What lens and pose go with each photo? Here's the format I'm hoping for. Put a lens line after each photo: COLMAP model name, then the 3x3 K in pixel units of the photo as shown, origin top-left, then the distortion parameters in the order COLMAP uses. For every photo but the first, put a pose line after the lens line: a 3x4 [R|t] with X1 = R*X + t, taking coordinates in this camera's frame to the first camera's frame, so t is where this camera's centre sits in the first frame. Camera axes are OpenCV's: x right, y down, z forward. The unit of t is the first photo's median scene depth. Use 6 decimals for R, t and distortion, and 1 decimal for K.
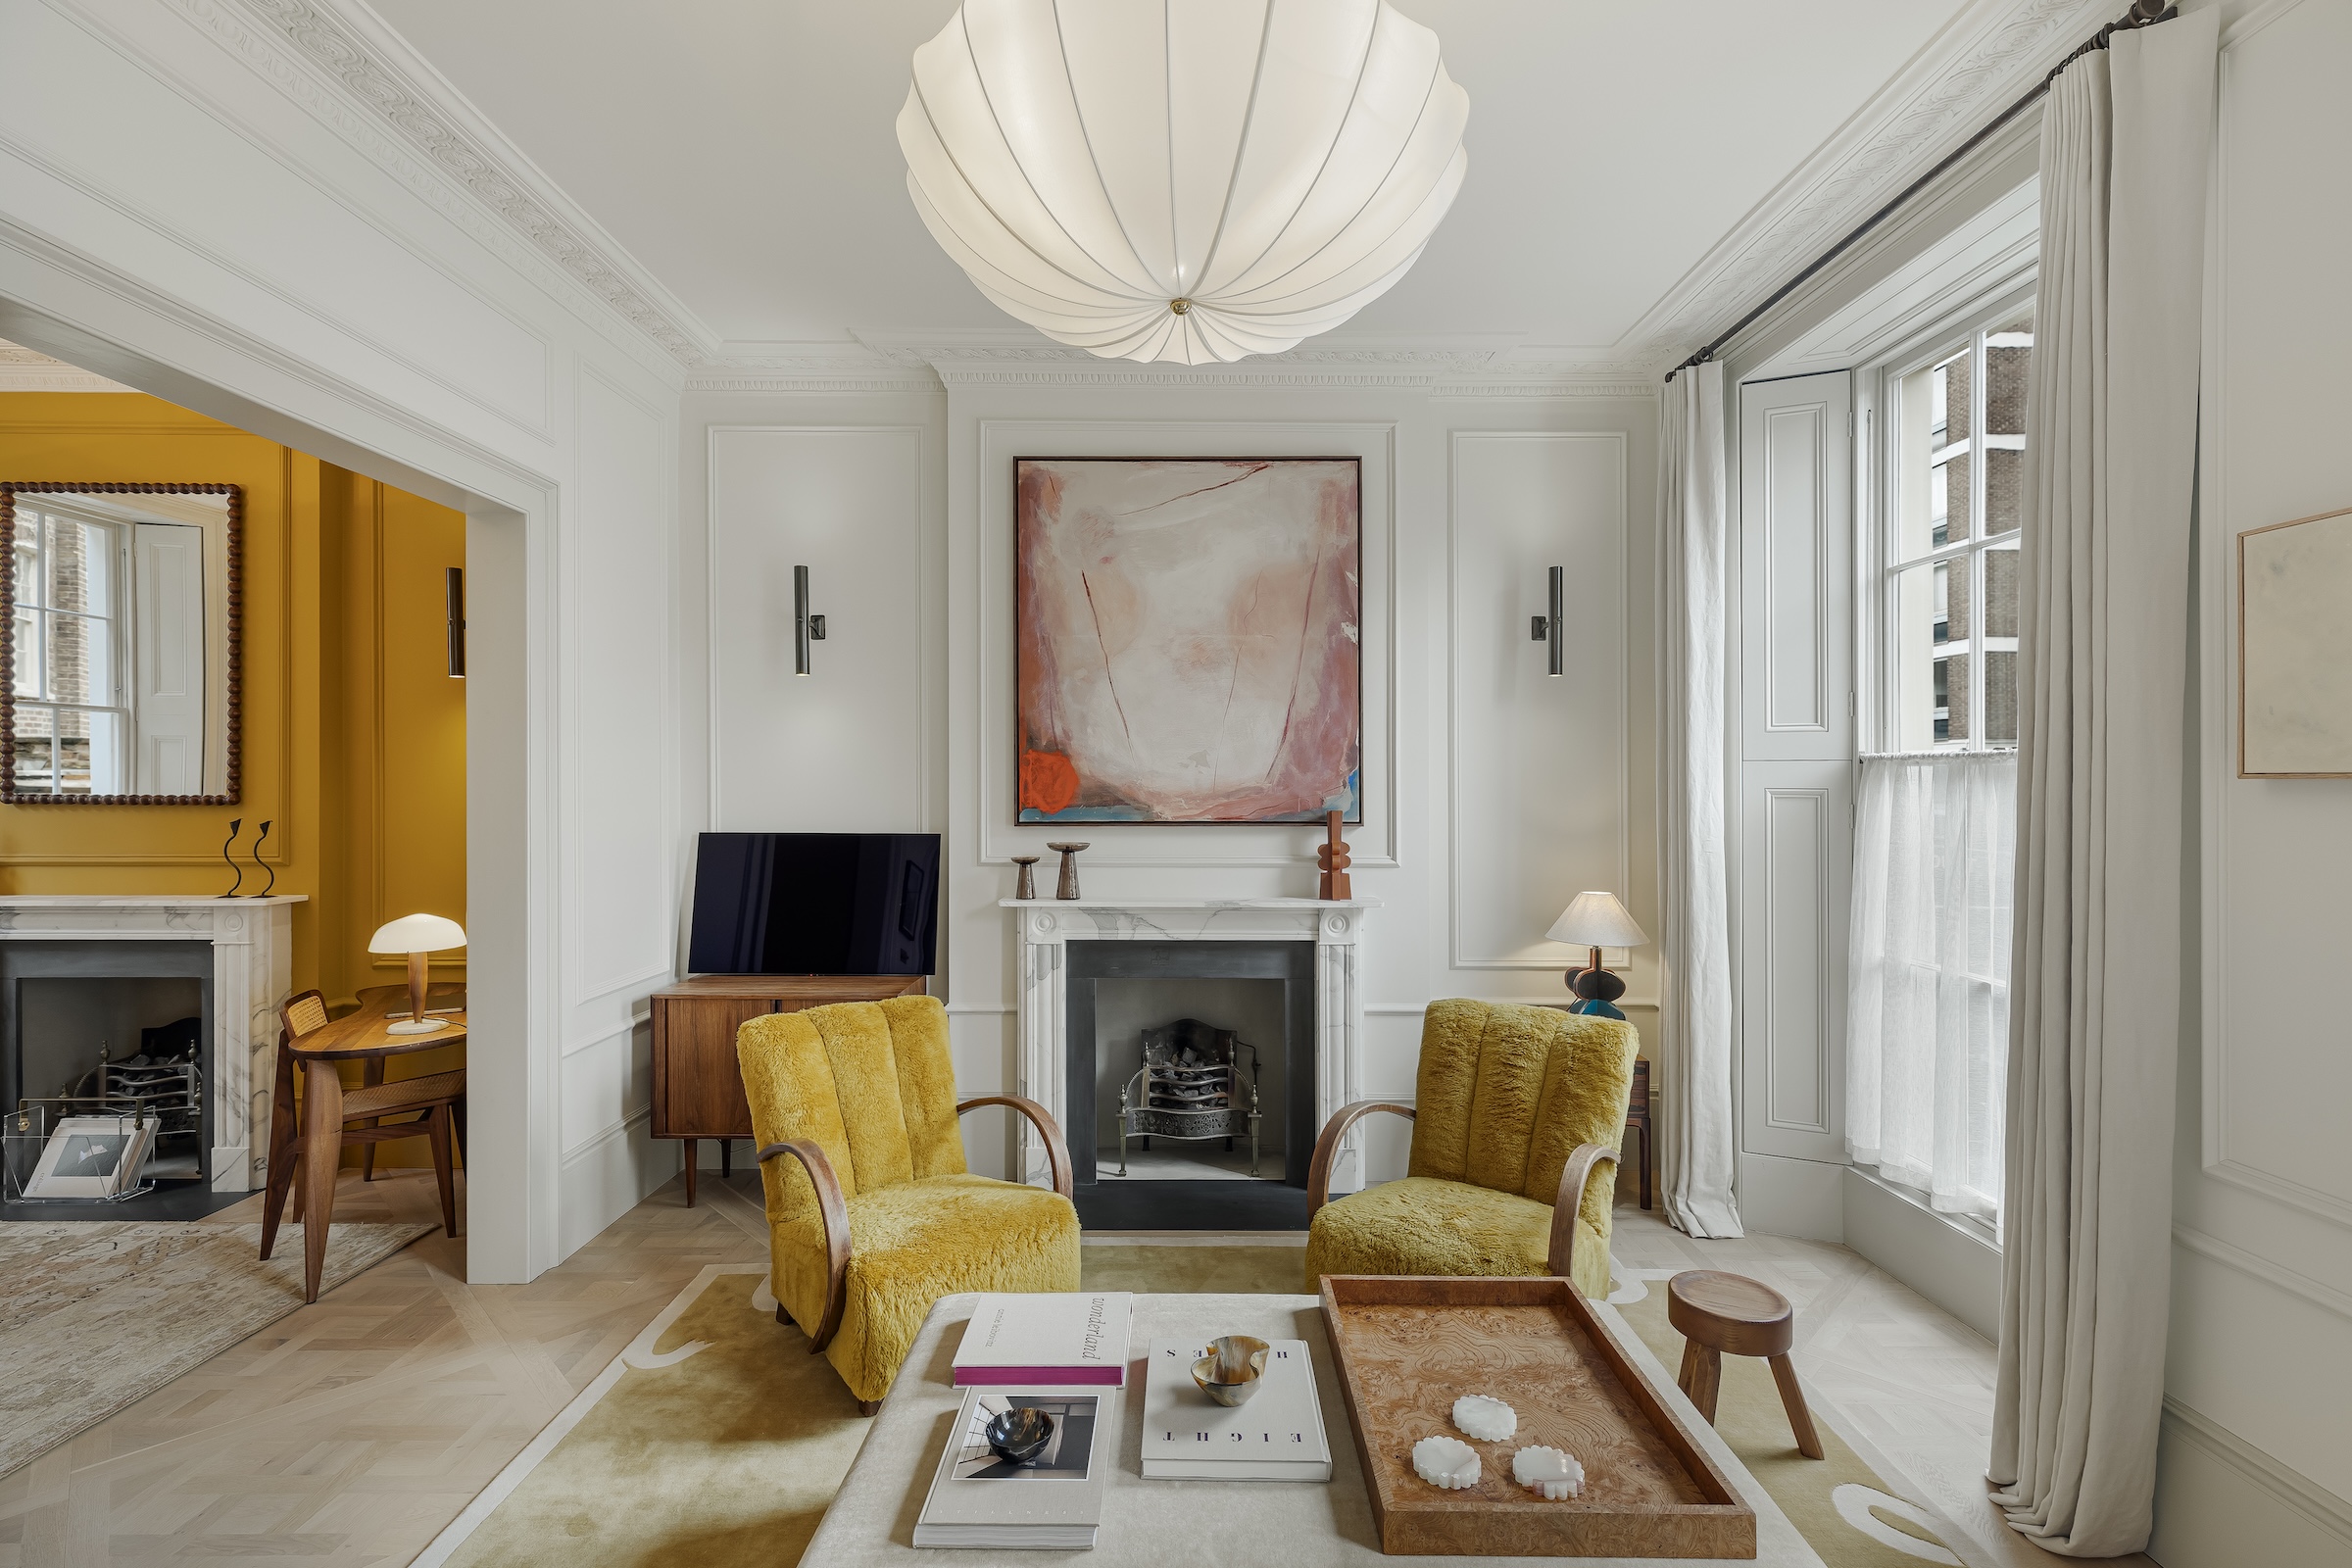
lens RADIAL K [[1069.3, 0, 1180.8], [0, 1069.3, 784.8], [0, 0, 1]] dist [0.005032, 0.000279]
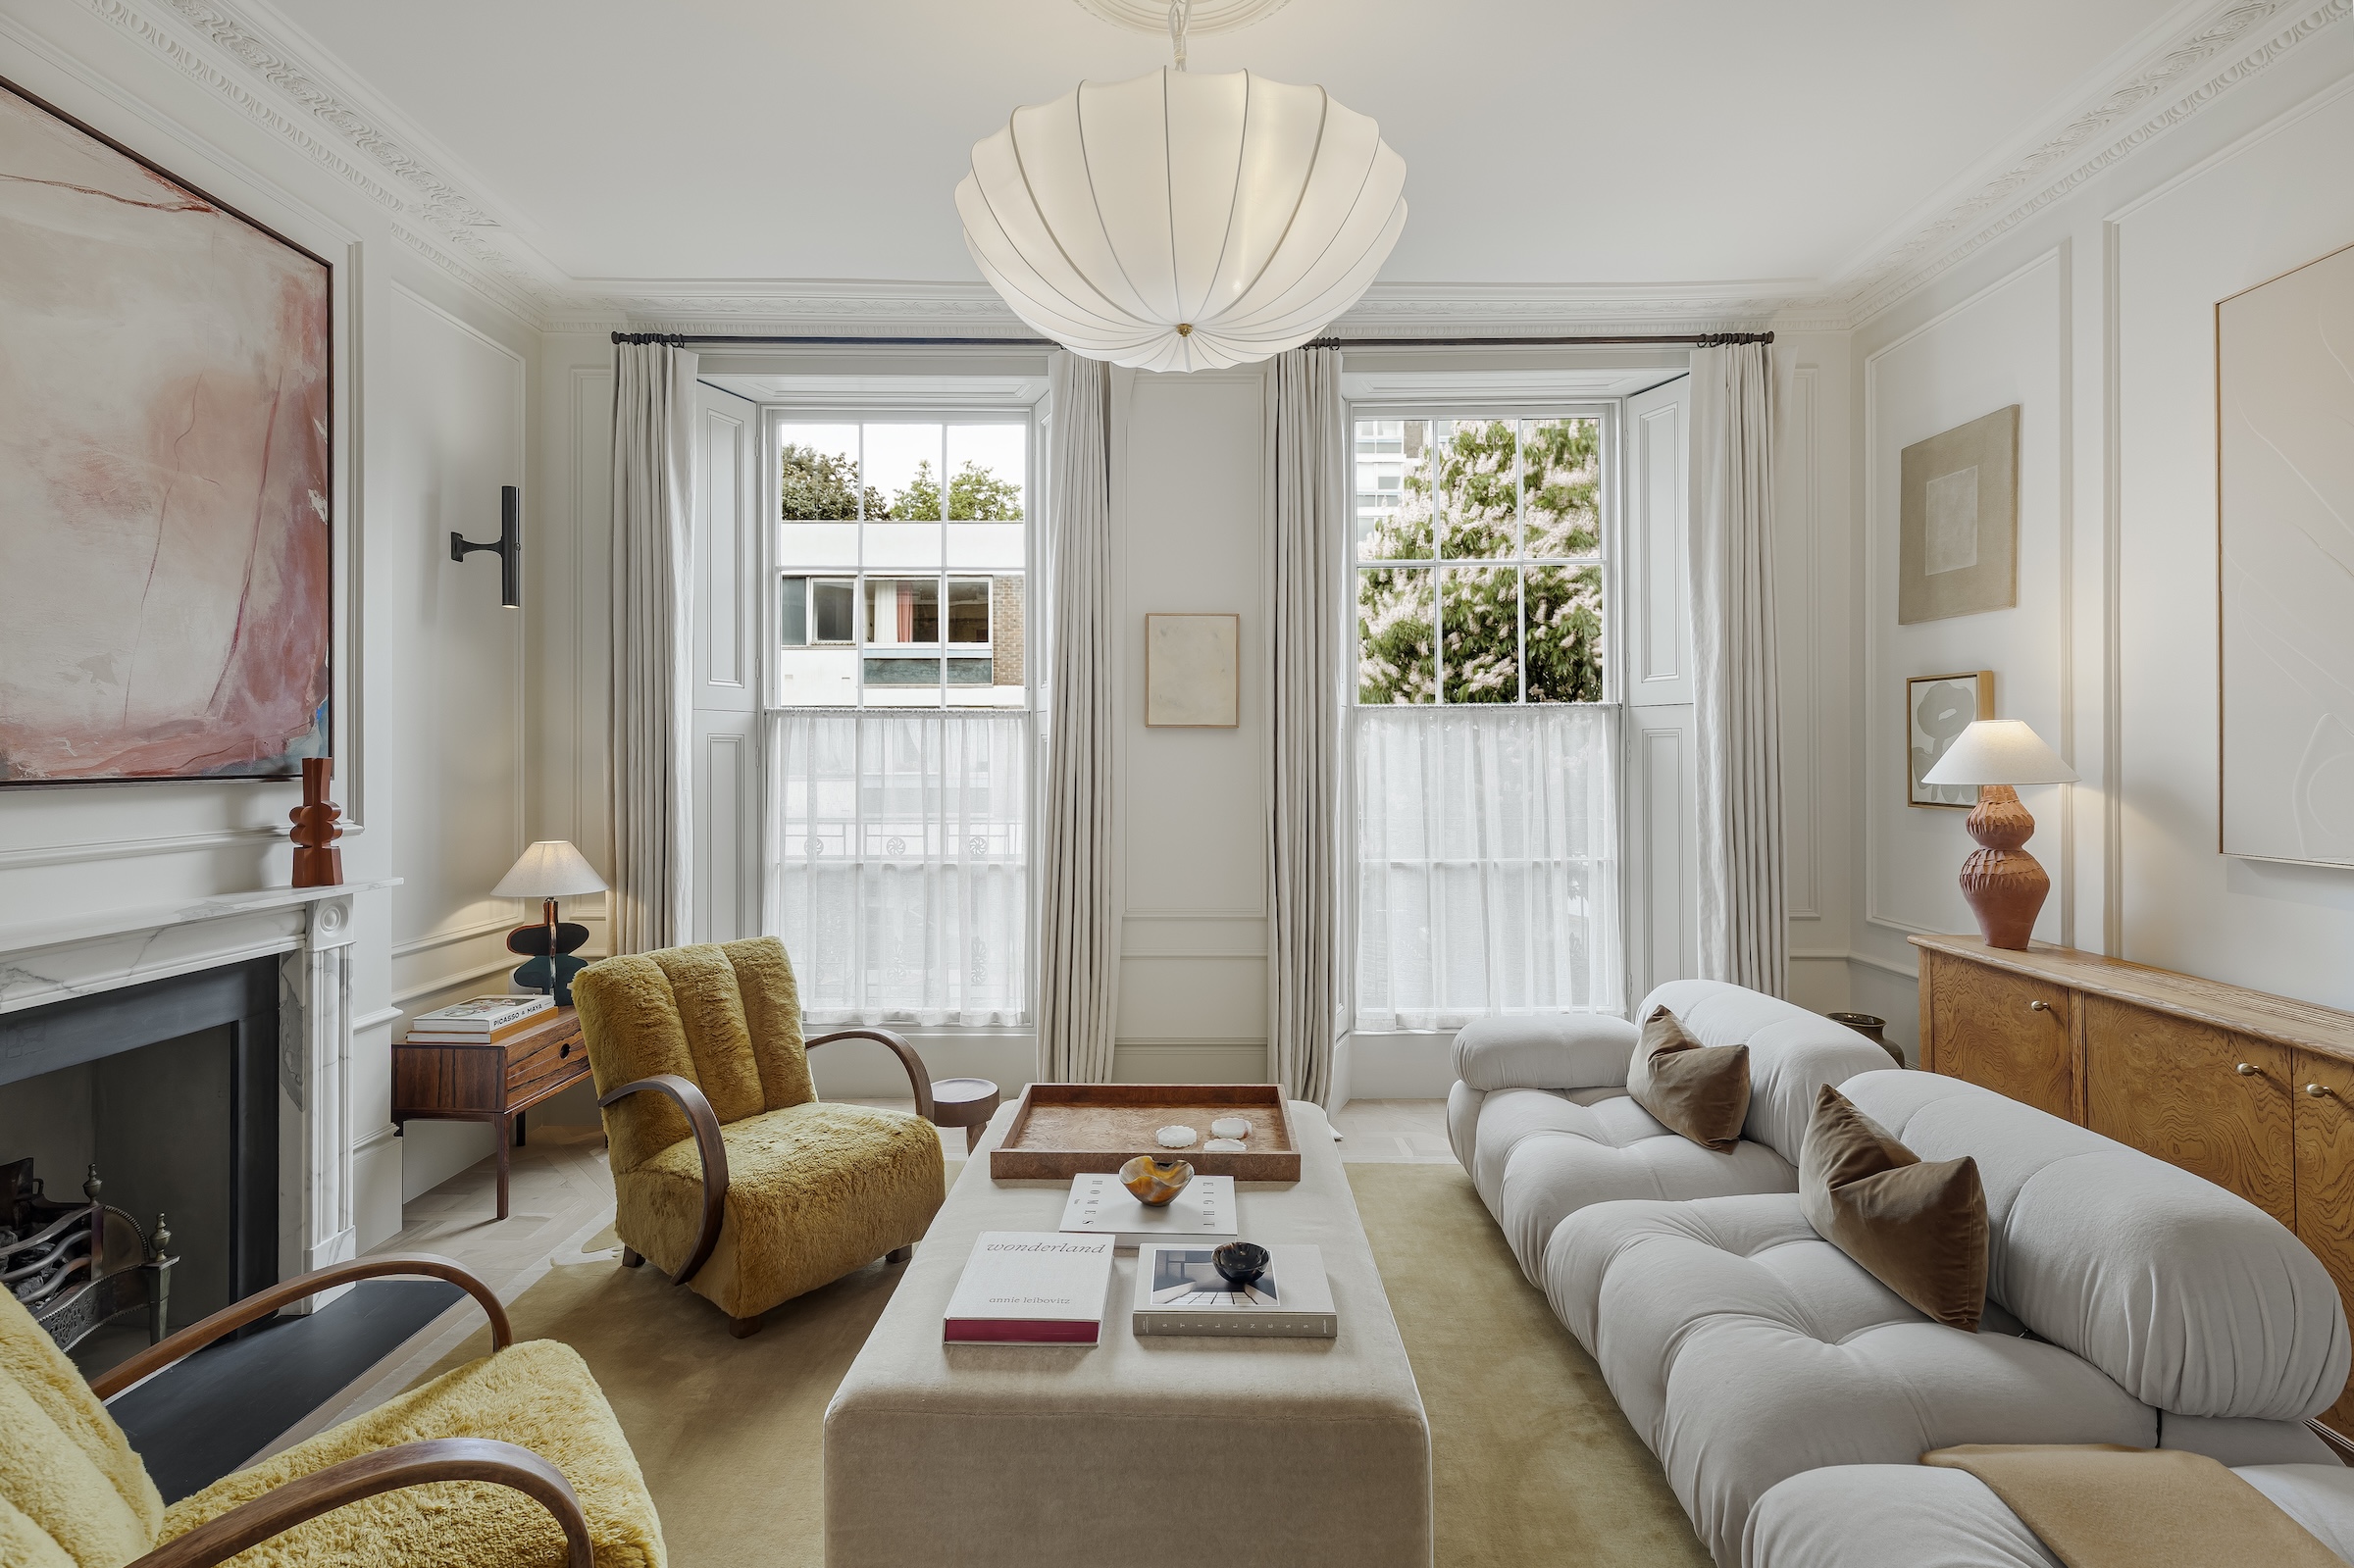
lens RADIAL K [[1070.1, 0, 1163.6], [0, 1070.1, 742.4], [0, 0, 1]] dist [0.005032, 0.000279]
pose [[0.022430, 0.008262, 0.999714, -0.536844], [-0.000144, 0.999966, -0.008261, 0.019586], [-0.999748, 0.000042, 0.022431, 0.427253]]
